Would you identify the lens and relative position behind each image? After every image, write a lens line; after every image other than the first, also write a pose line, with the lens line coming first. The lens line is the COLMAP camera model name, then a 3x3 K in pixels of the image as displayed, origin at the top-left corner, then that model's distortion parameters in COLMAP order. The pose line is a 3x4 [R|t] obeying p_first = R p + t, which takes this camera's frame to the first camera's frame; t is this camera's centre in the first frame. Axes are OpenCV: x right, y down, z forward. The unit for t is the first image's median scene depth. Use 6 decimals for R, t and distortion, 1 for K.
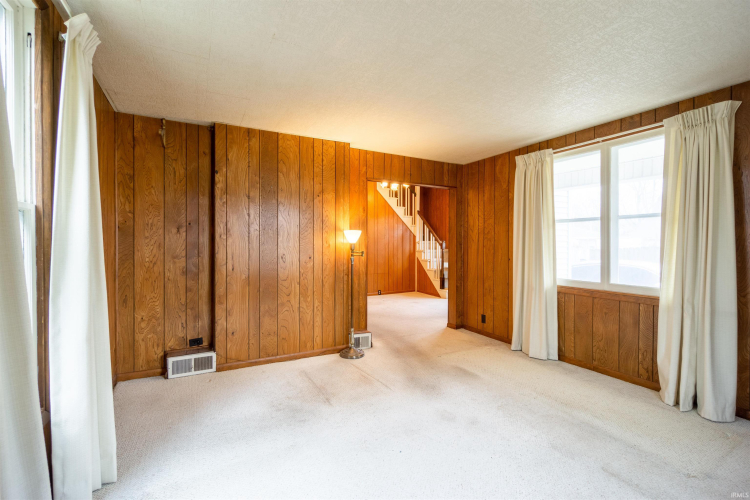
lens RADIAL K [[327.8, 0, 355.2], [0, 327.8, 248.1], [0, 0, 1]] dist [-0.003123, 0.002210]
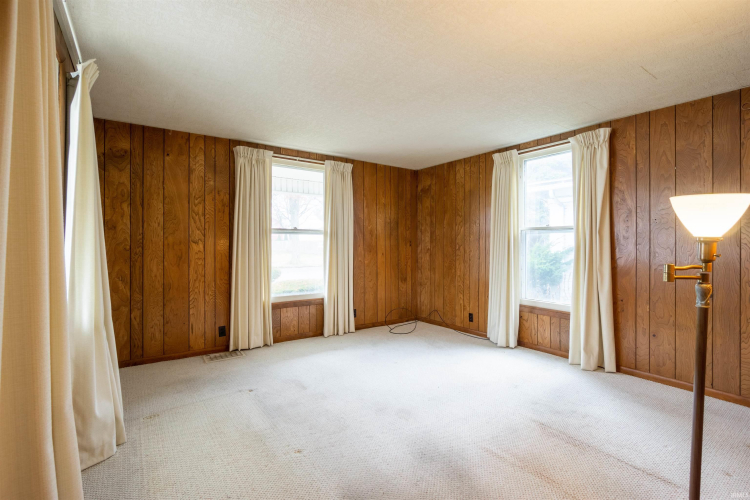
lens RADIAL K [[336.7, 0, 368.9], [0, 336.7, 245.7], [0, 0, 1]] dist [-0.012218, -0.000261]
pose [[-0.990079, 0.000331, -0.140510, 0.398791], [-0.003268, 0.999672, 0.025383, -0.015062], [0.140472, 0.025591, -0.989754, 1.487235]]
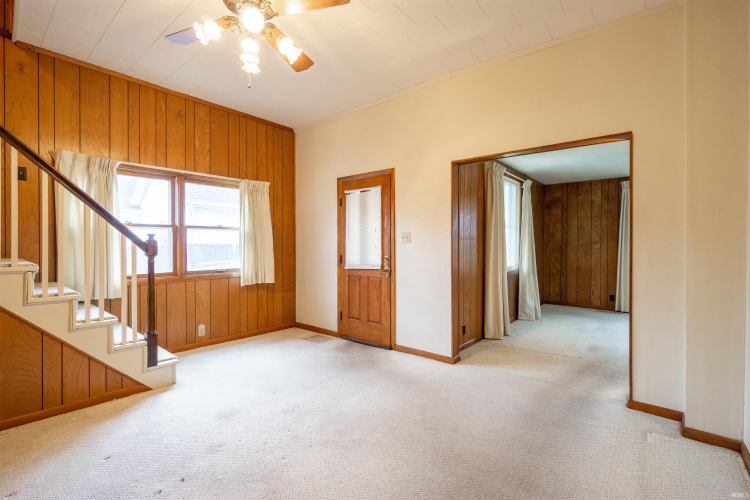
lens RADIAL K [[336.7, 0, 381.6], [0, 336.7, 244.4], [0, 0, 1]] dist [-0.012218, -0.000261]
pose [[-0.413807, -0.005409, 0.910349, -0.466420], [0.017333, 0.999754, 0.013819, -0.037429], [-0.910200, 0.021498, -0.413611, 2.242945]]
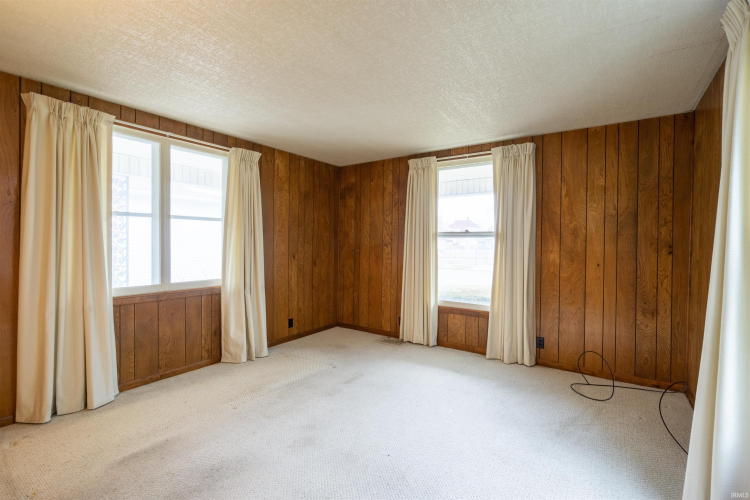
lens RADIAL K [[327.8, 0, 416.1], [0, 327.8, 248.2], [0, 0, 1]] dist [-0.003123, 0.002210]
pose [[-0.538568, -0.013157, 0.842479, -0.451293], [0.007632, 0.999761, 0.020492, -0.012004], [-0.842547, 0.017466, -0.538339, 0.909700]]
